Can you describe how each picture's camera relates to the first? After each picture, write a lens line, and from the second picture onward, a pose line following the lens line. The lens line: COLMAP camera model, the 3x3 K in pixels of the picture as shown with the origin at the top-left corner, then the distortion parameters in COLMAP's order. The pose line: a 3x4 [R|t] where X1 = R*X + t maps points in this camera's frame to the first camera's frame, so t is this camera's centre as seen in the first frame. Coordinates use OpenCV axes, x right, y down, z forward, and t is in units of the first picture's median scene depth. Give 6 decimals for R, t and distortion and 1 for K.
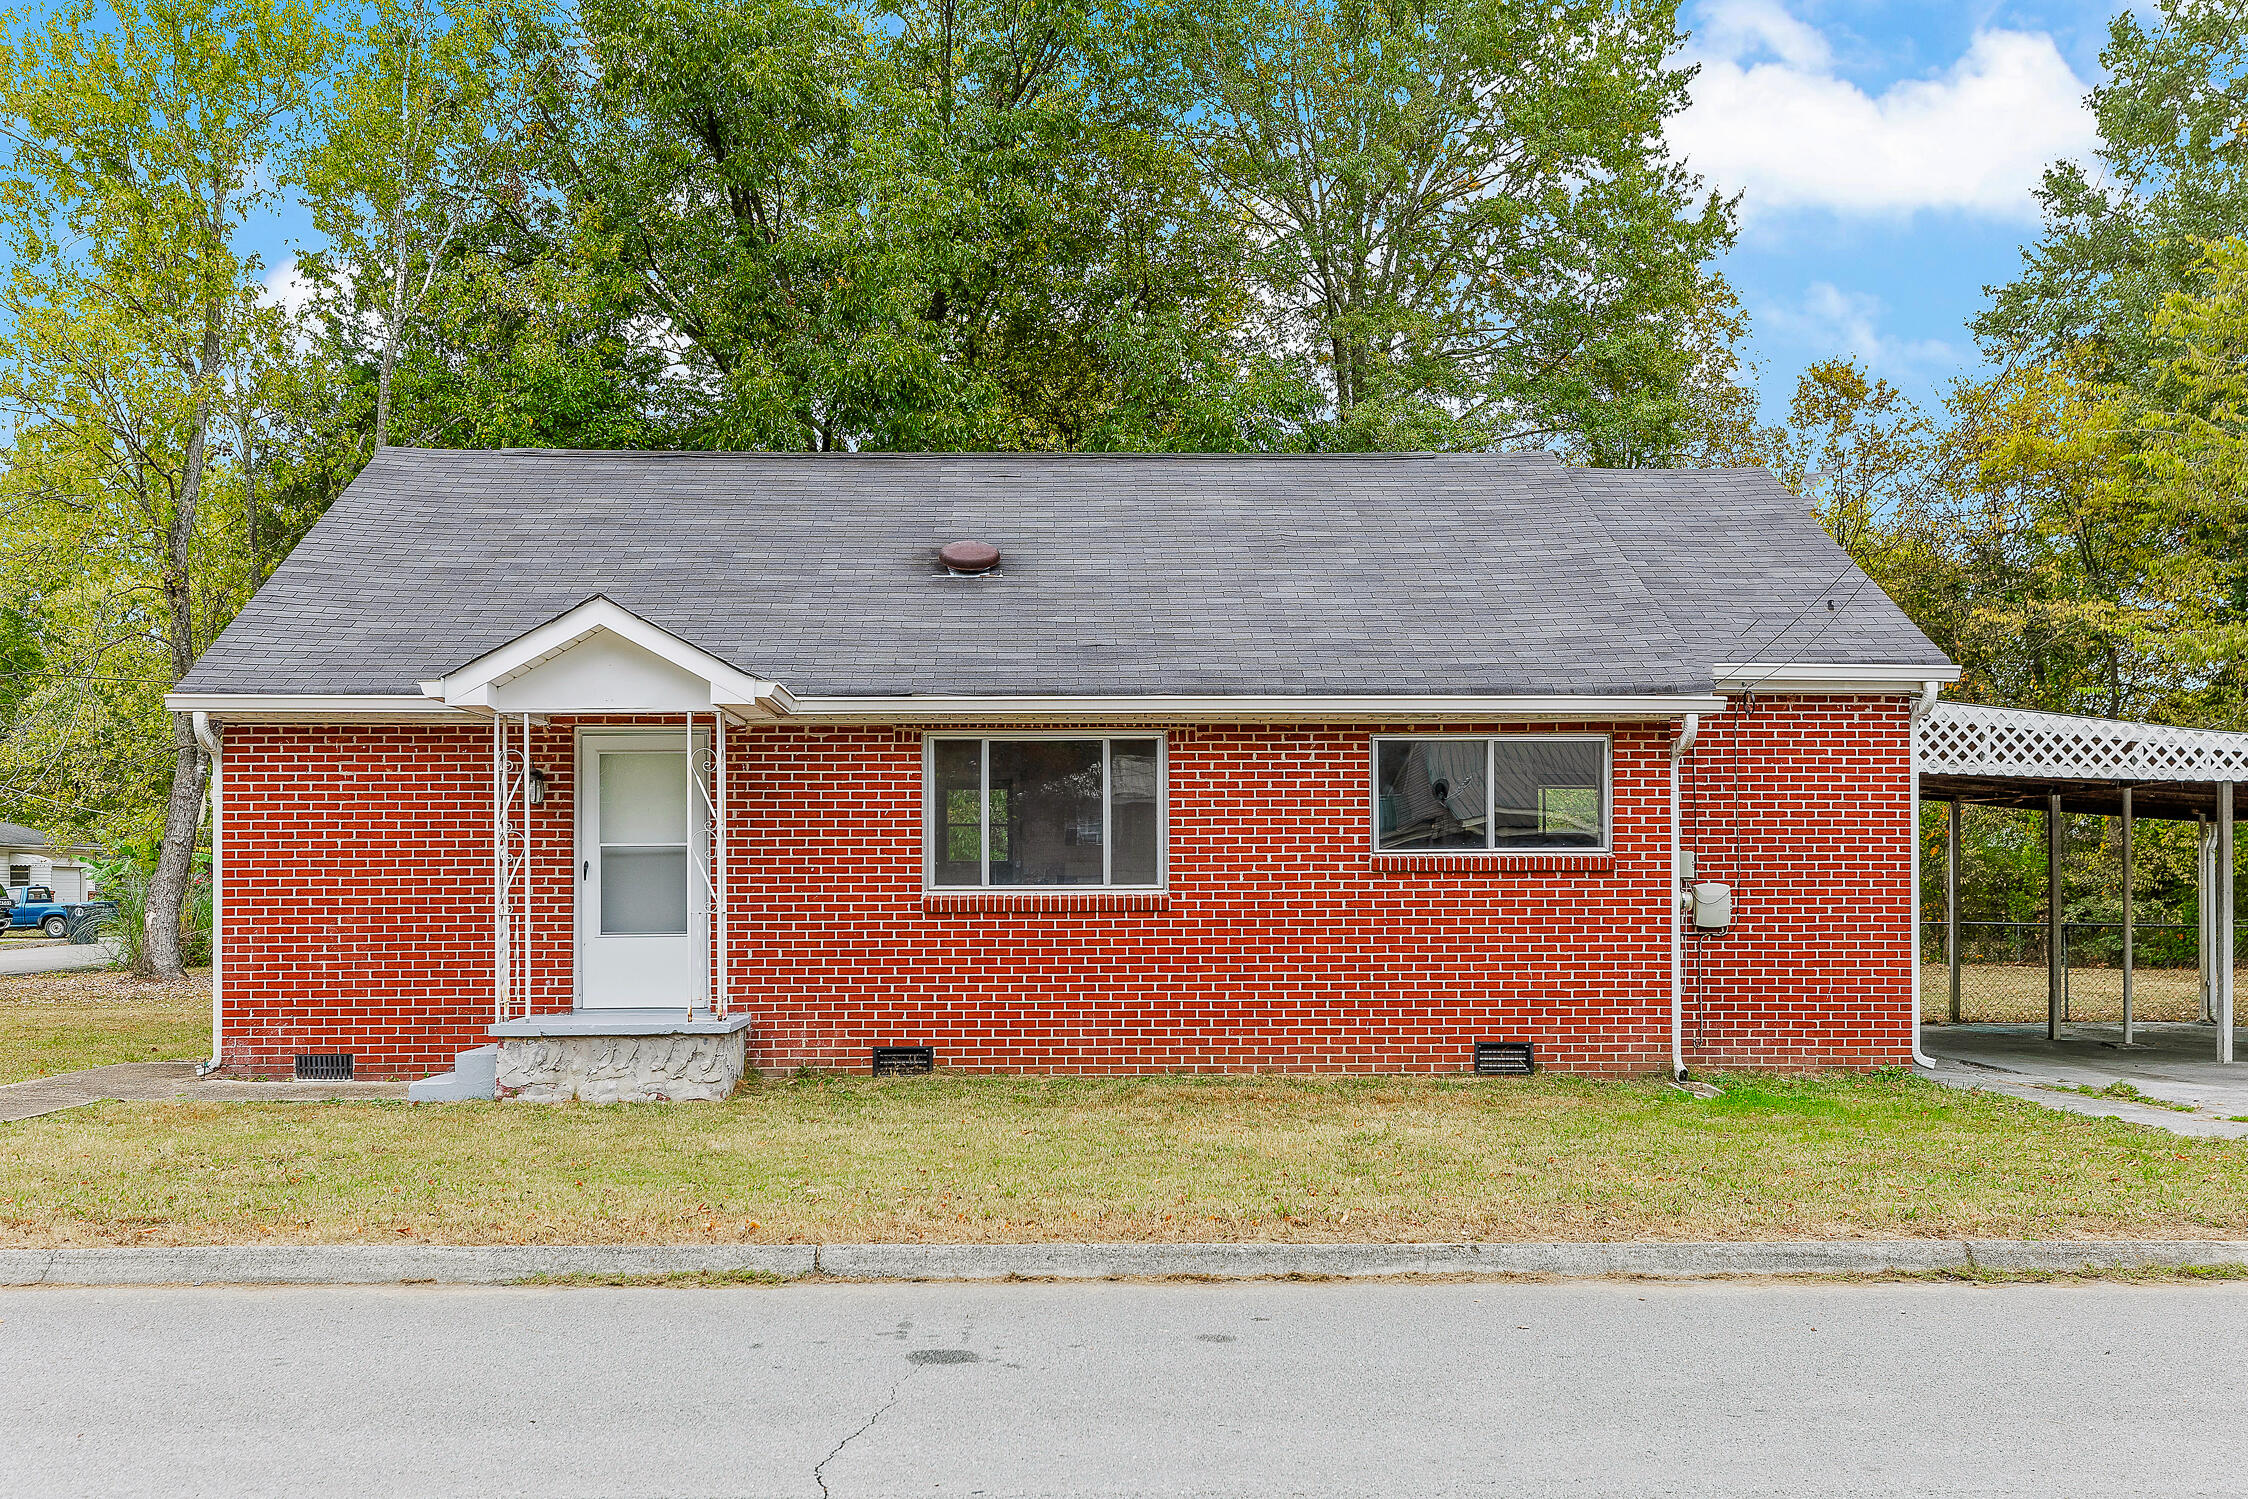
lens RADIAL K [[2069.9, 0, 1122.8], [0, 2069.9, 760.1], [0, 0, 1]] dist [0.007063, 0.001119]
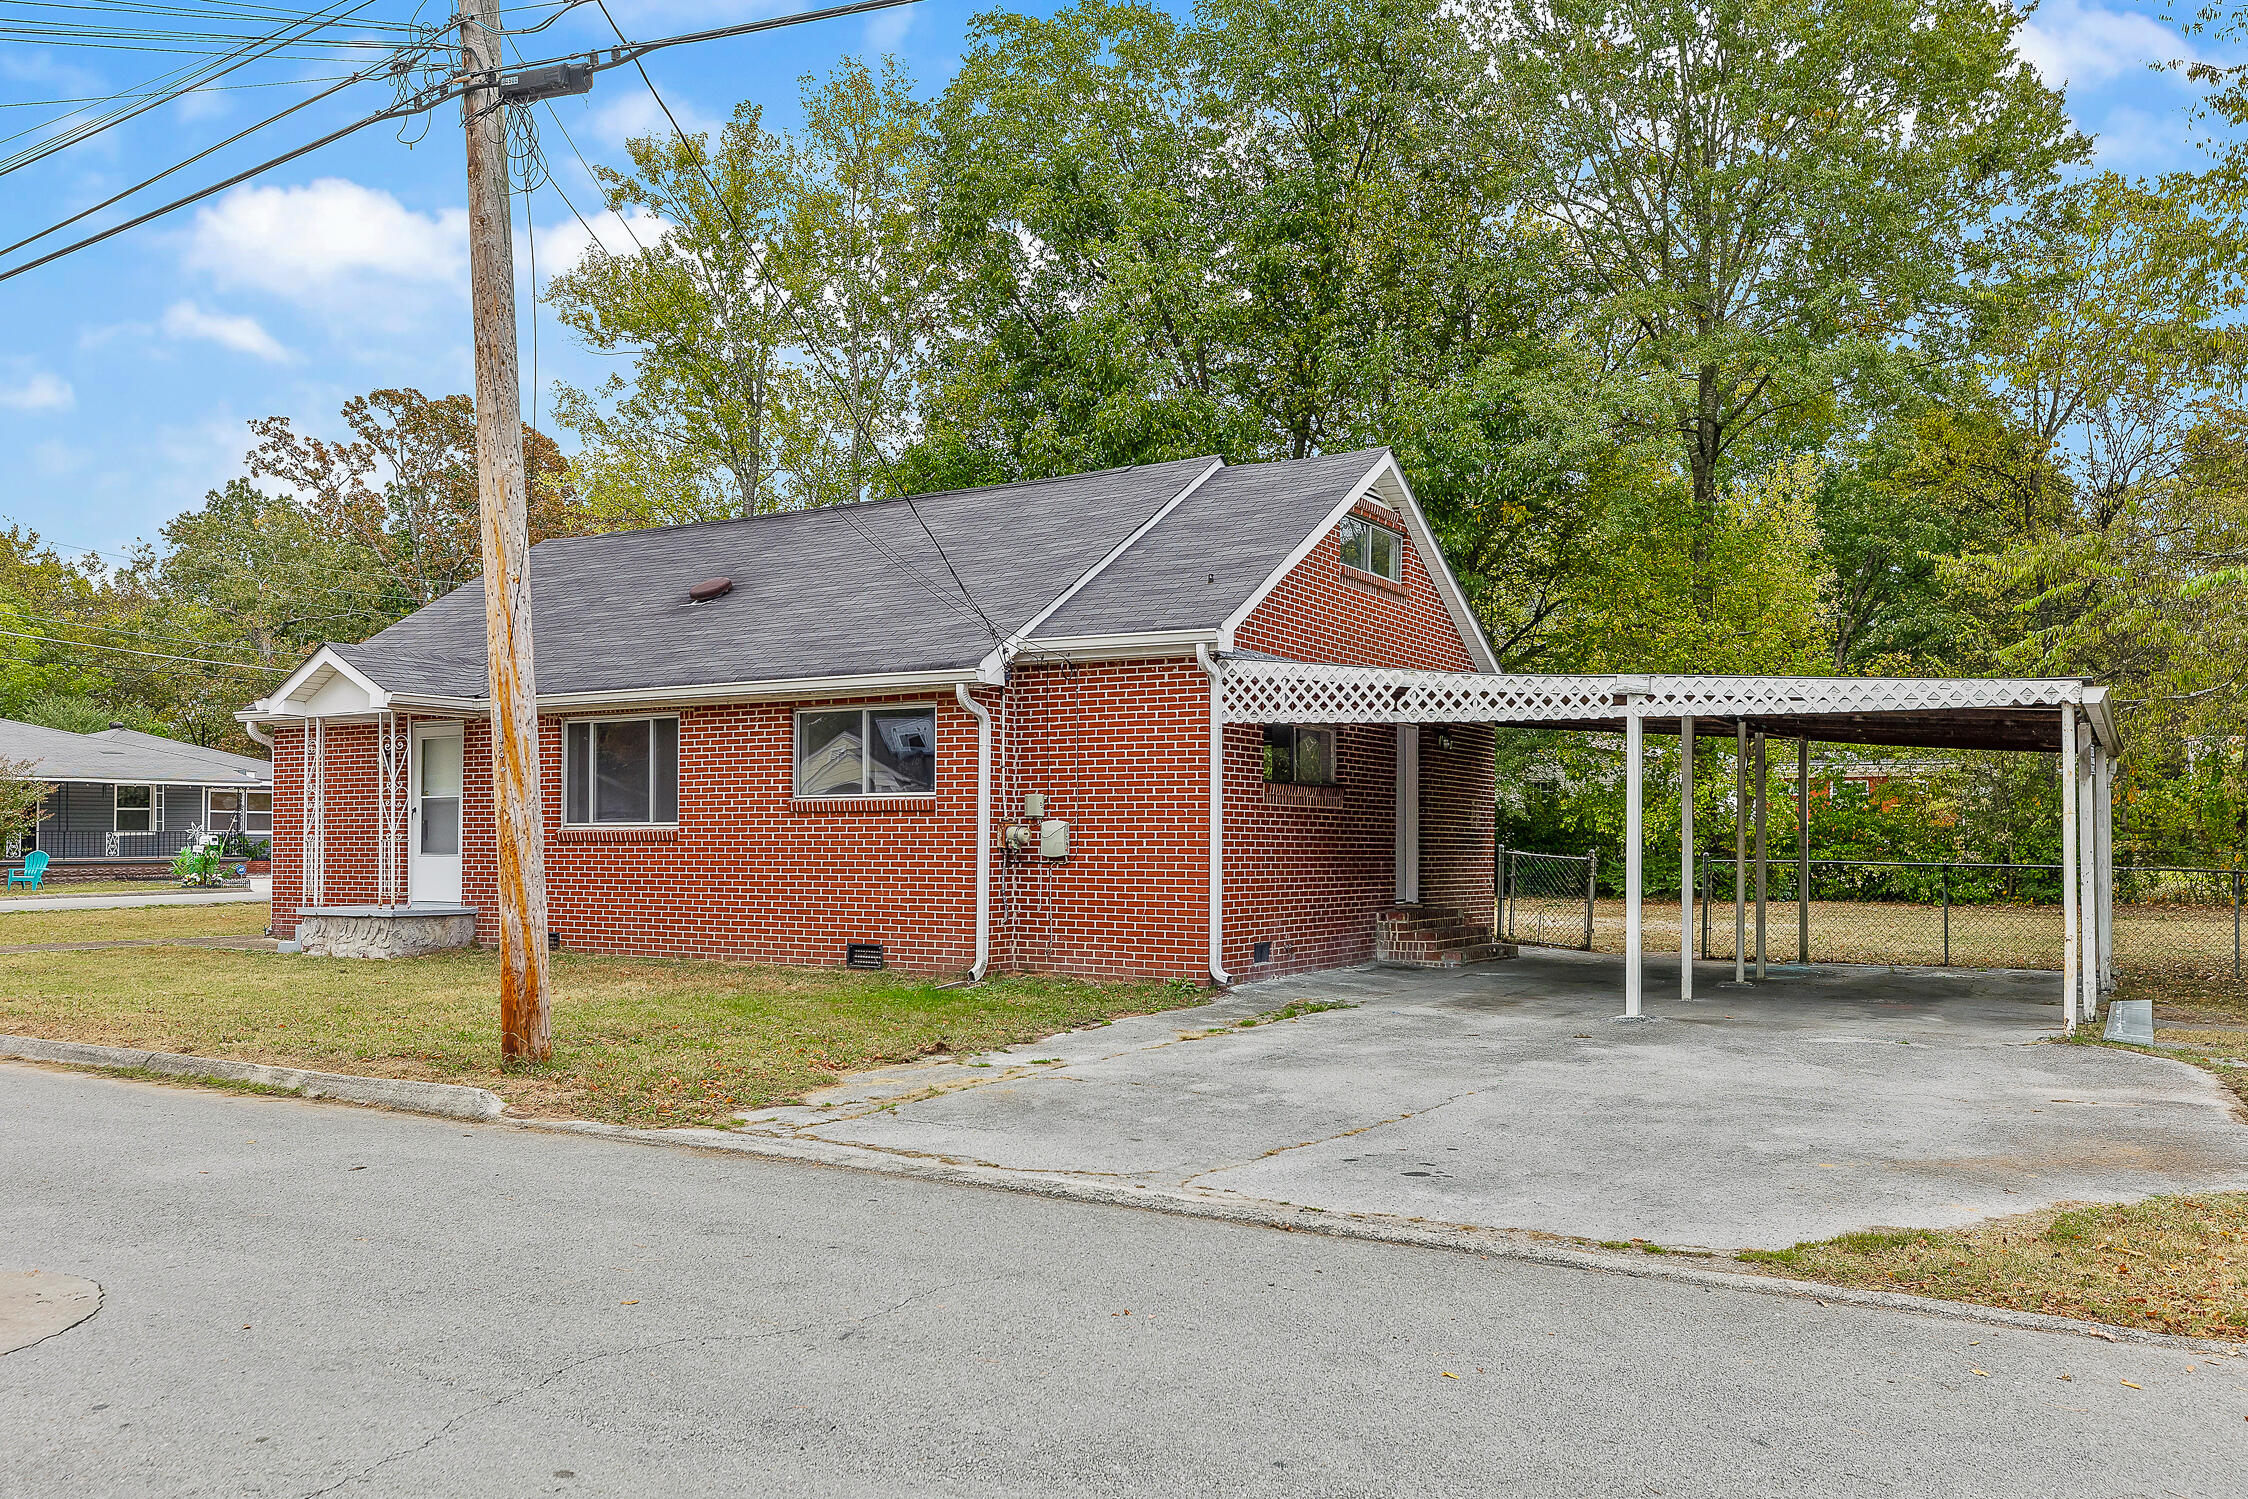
lens RADIAL K [[1830.2, 0, 1123.3], [0, 1830.2, 743.7], [0, 0, 1]] dist [-0.001560, -0.000152]
pose [[0.831496, -0.025773, -0.554933, 0.891777], [0.032605, 0.999465, 0.002435, 0.013163], [0.554574, -0.020118, 0.831891, 0.133970]]
